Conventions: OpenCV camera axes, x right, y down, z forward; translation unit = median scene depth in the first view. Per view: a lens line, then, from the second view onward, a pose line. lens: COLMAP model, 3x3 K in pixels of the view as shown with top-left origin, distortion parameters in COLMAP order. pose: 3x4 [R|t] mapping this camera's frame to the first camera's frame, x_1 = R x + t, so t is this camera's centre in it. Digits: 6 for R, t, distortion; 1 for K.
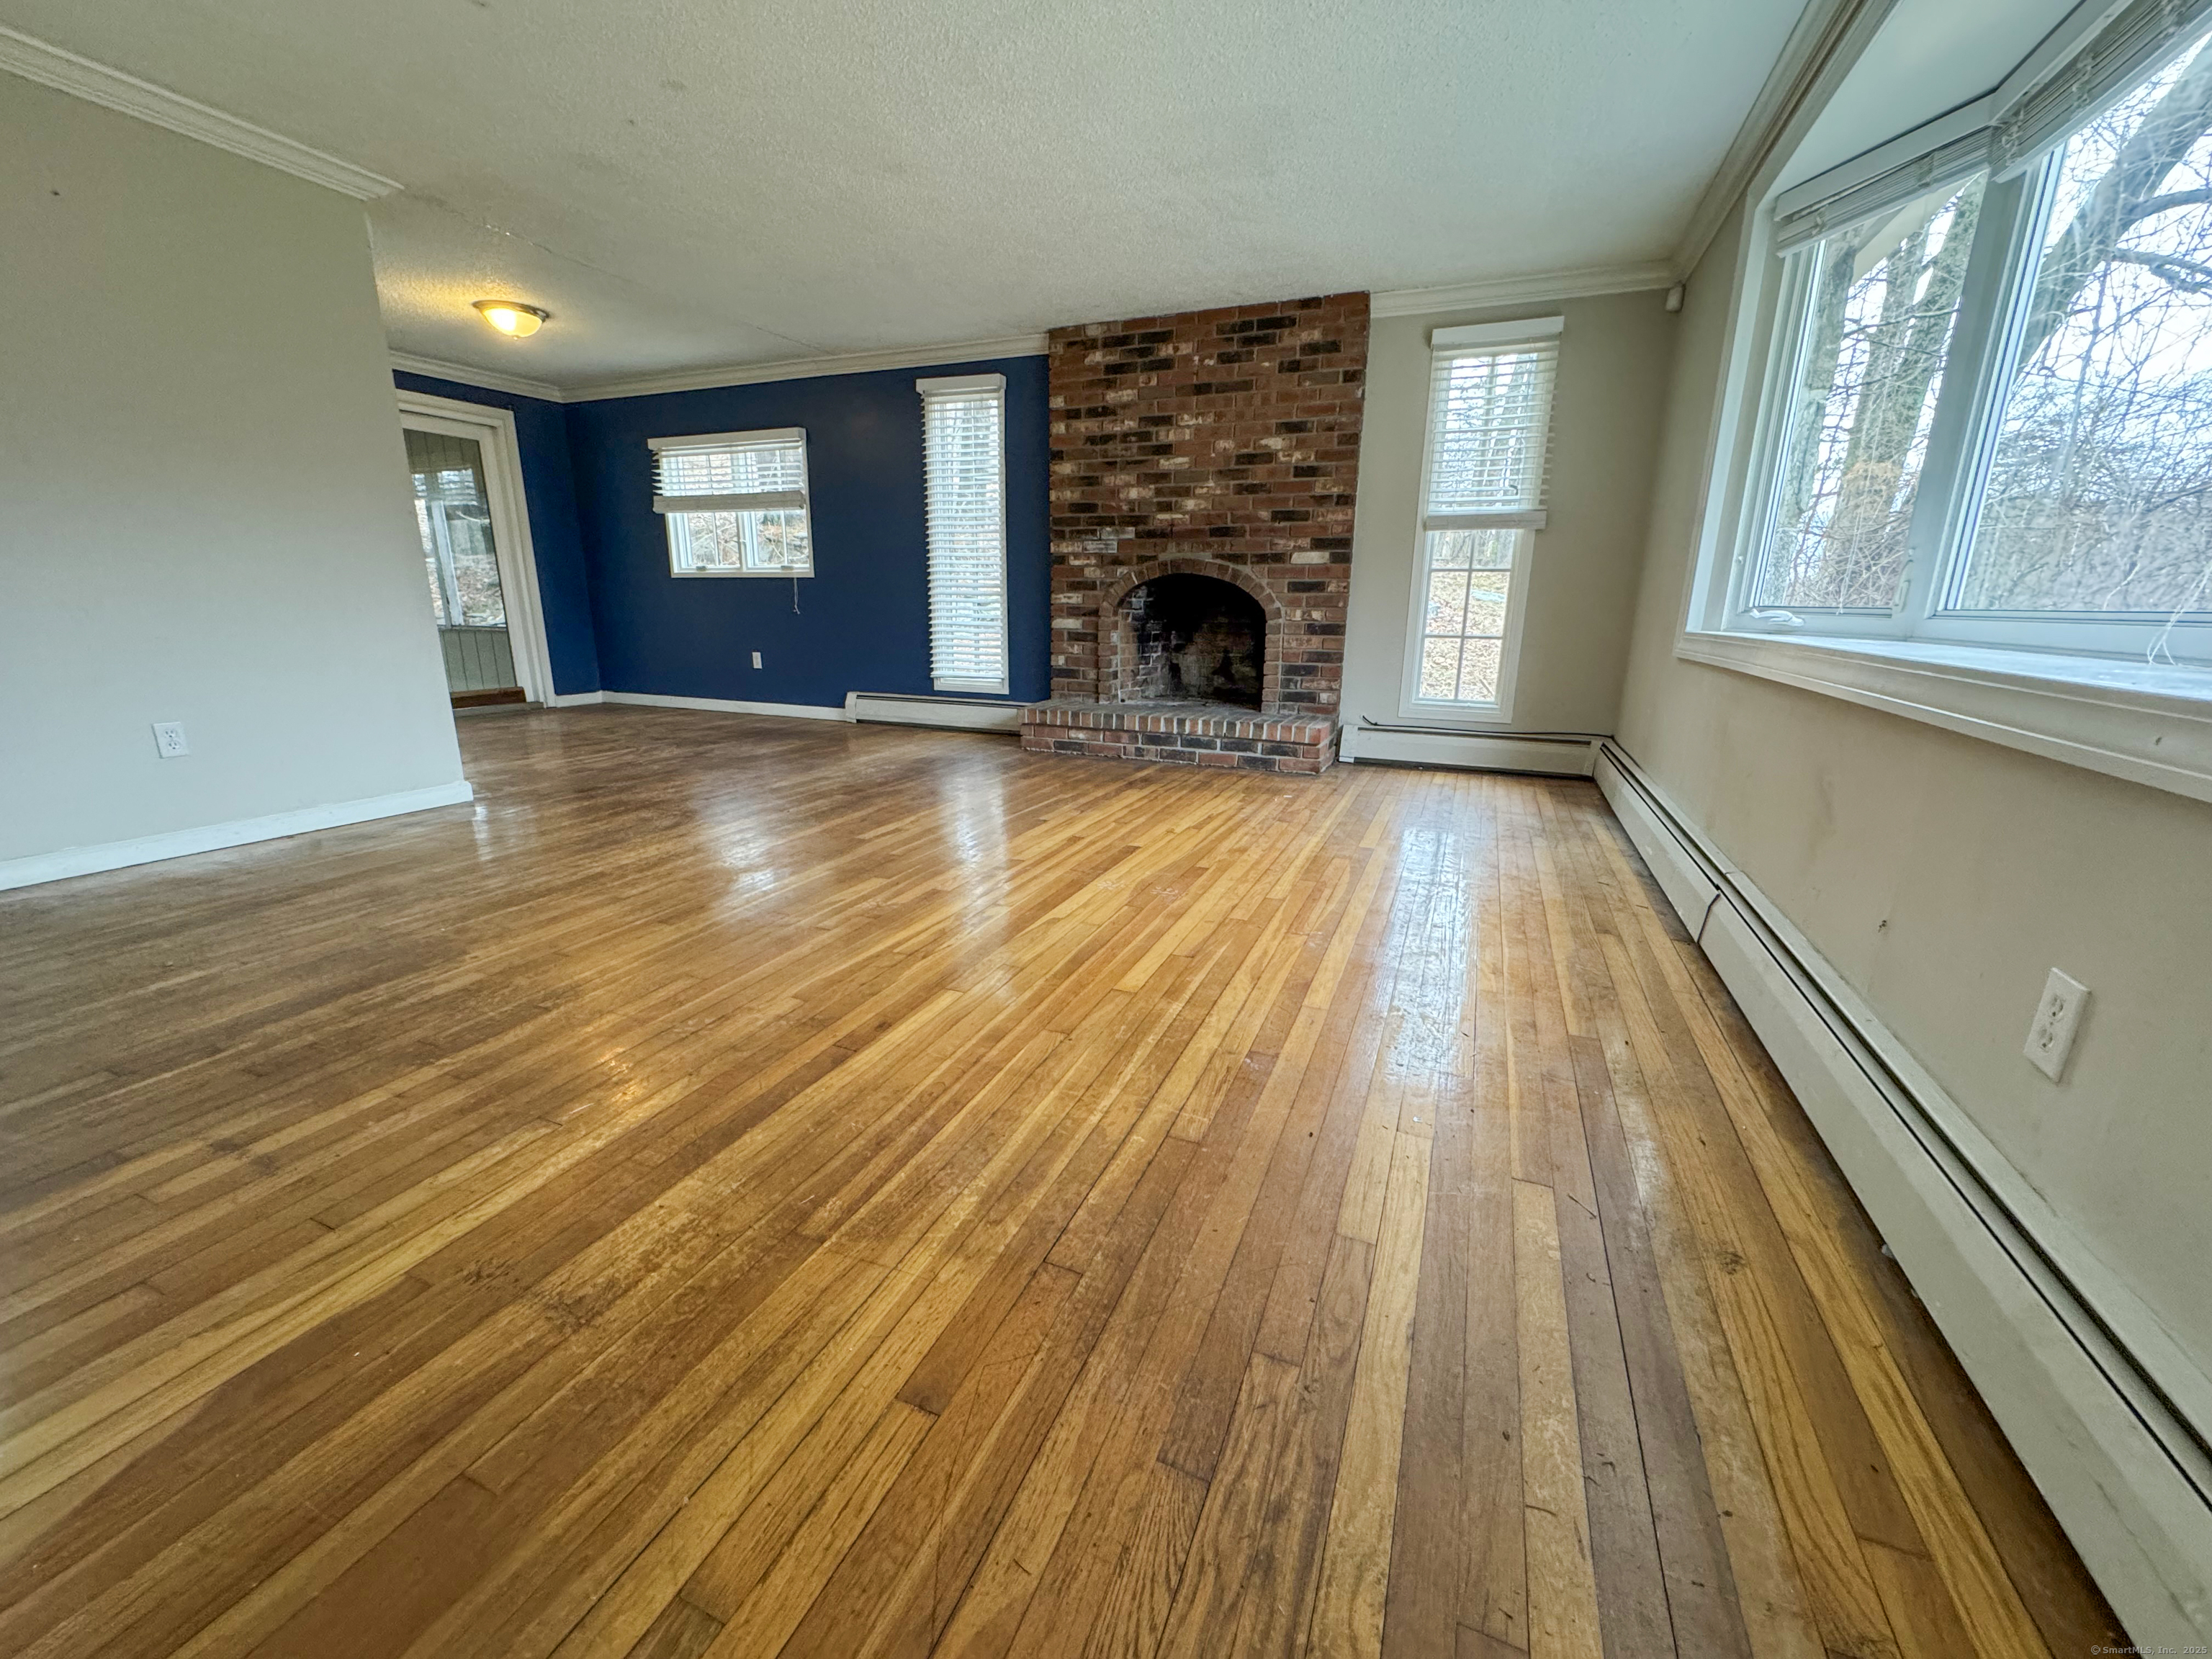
lens RADIAL K [[882.6, 0, 1099.5], [0, 882.6, 826.5], [0, 0, 1]] dist [-0.002242, 0.000374]
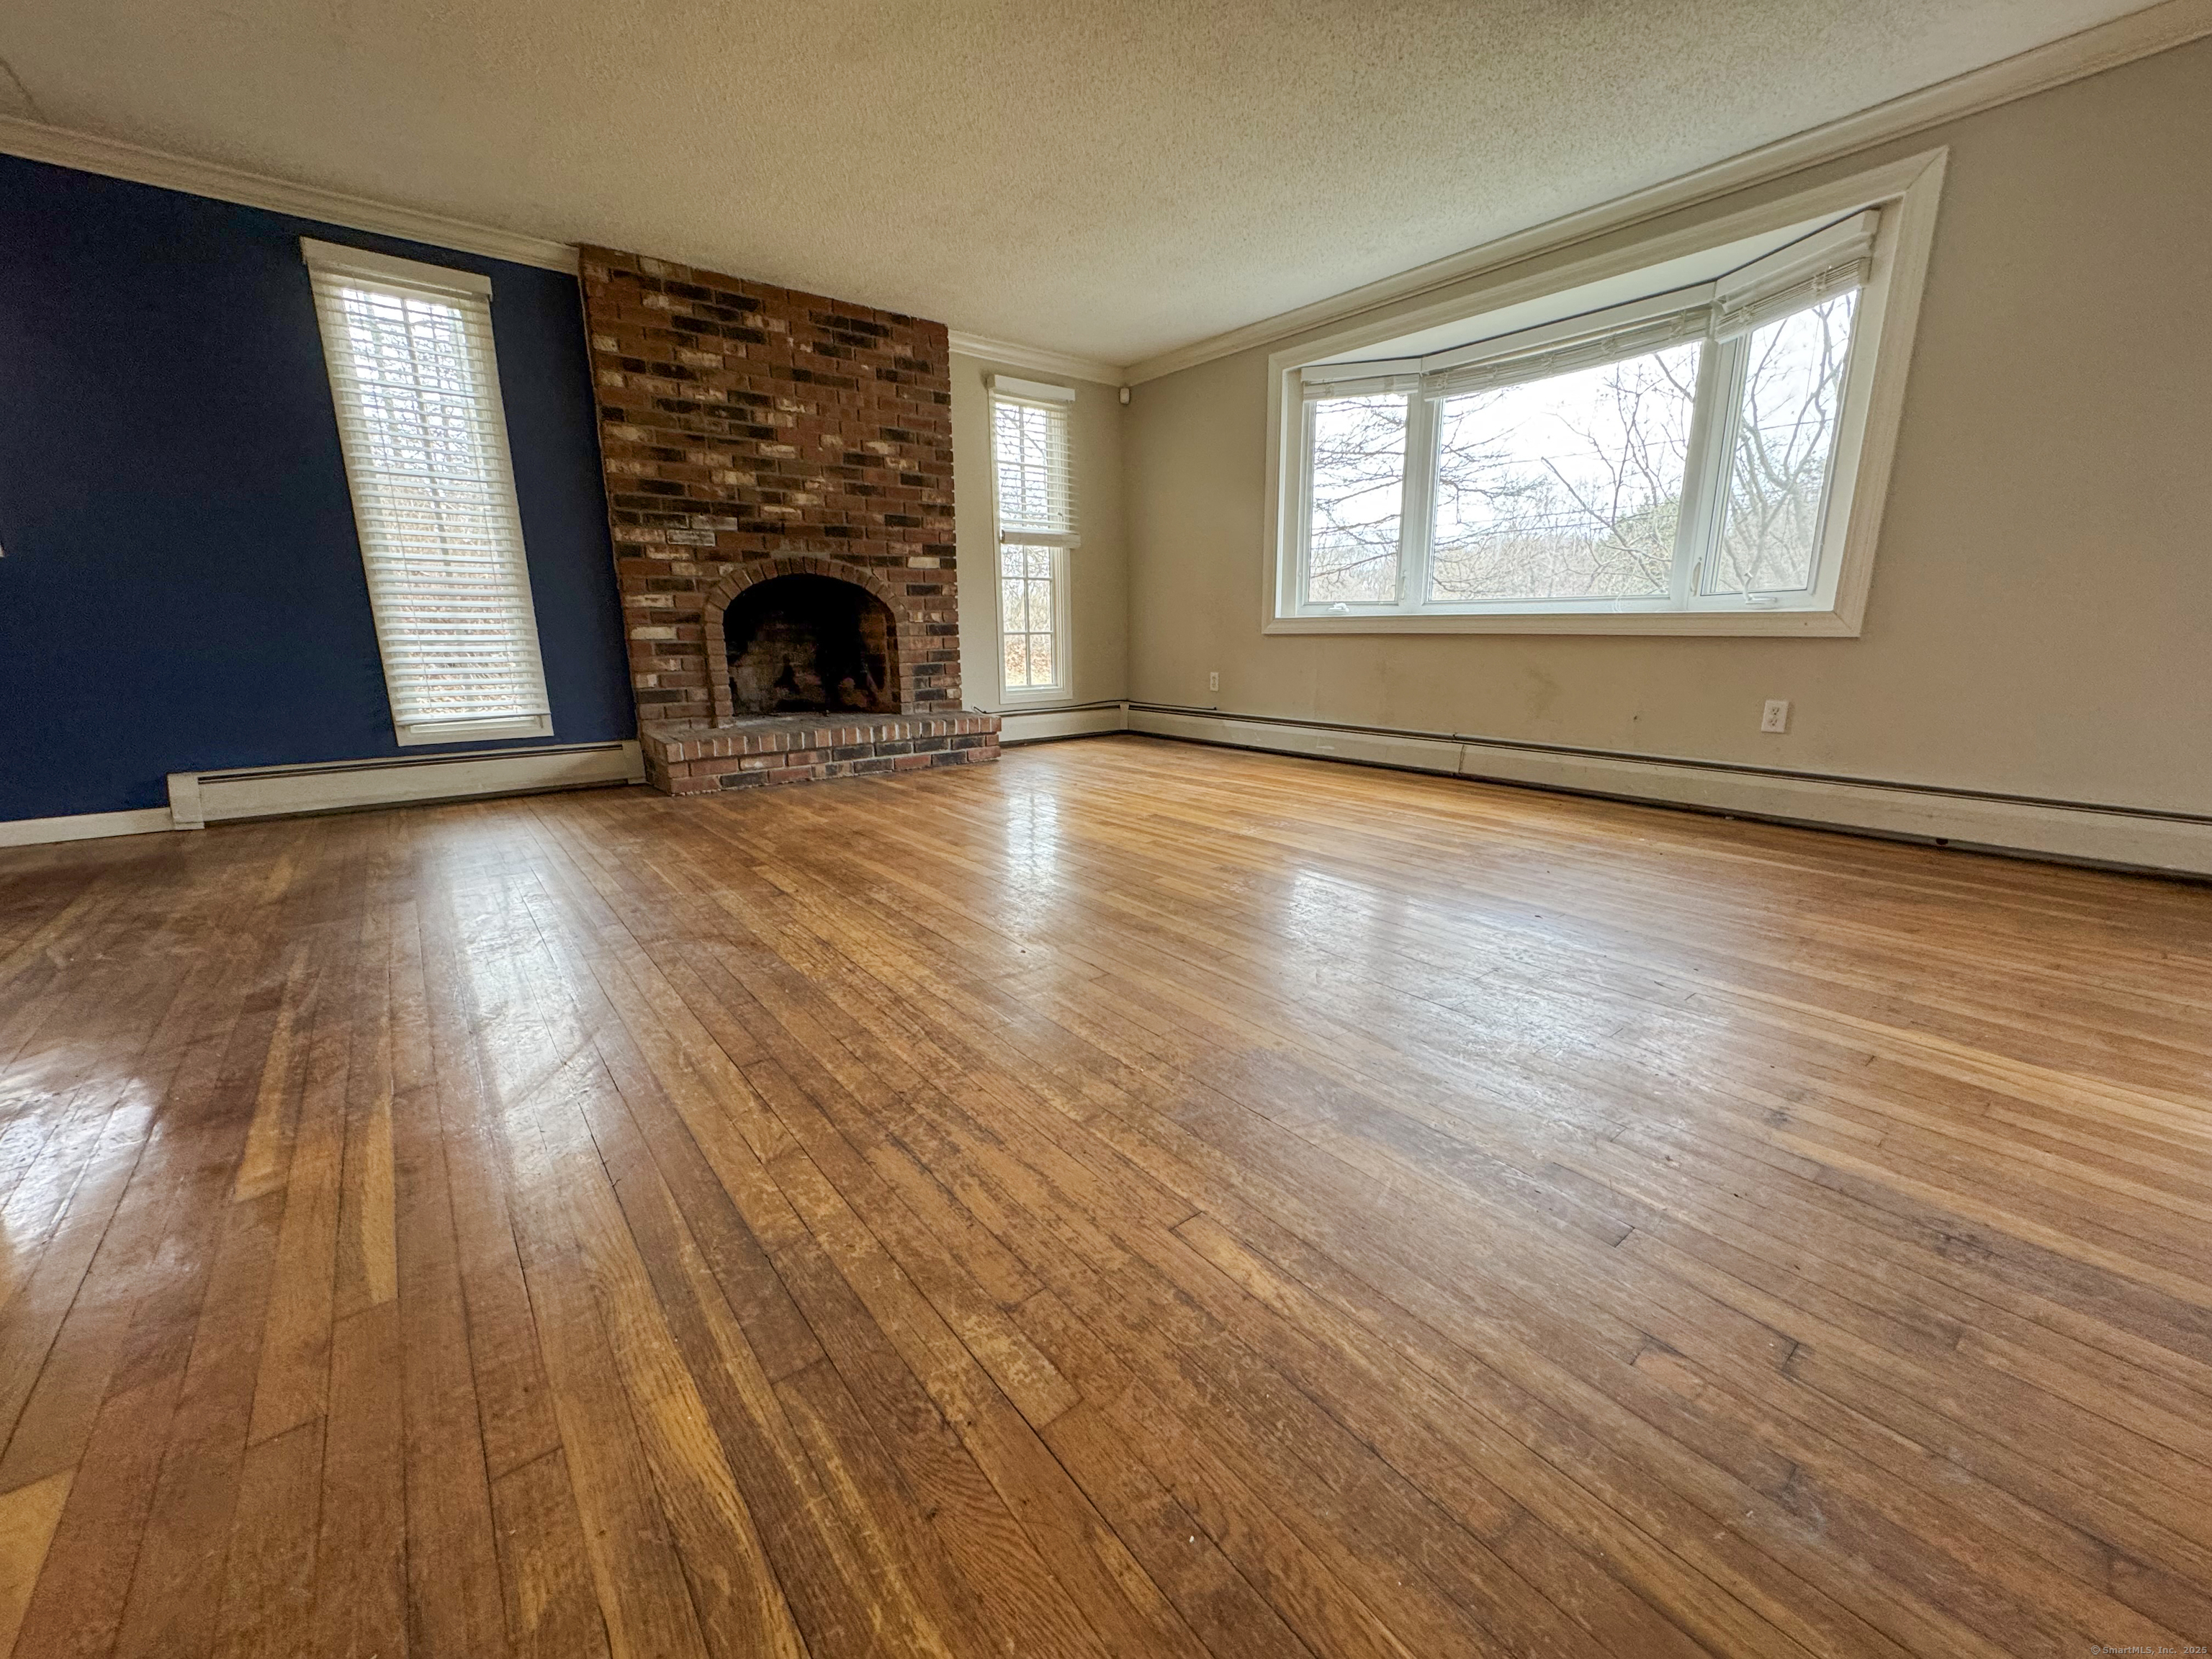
lens RADIAL K [[882.6, 0, 1104.1], [0, 882.6, 828.3], [0, 0, 1]] dist [-0.002242, 0.000374]
pose [[0.469830, -0.212161, 0.856883, -0.613866], [0.230406, 0.966514, 0.112974, -0.065217], [-0.852158, 0.144352, 0.502980, 0.322370]]
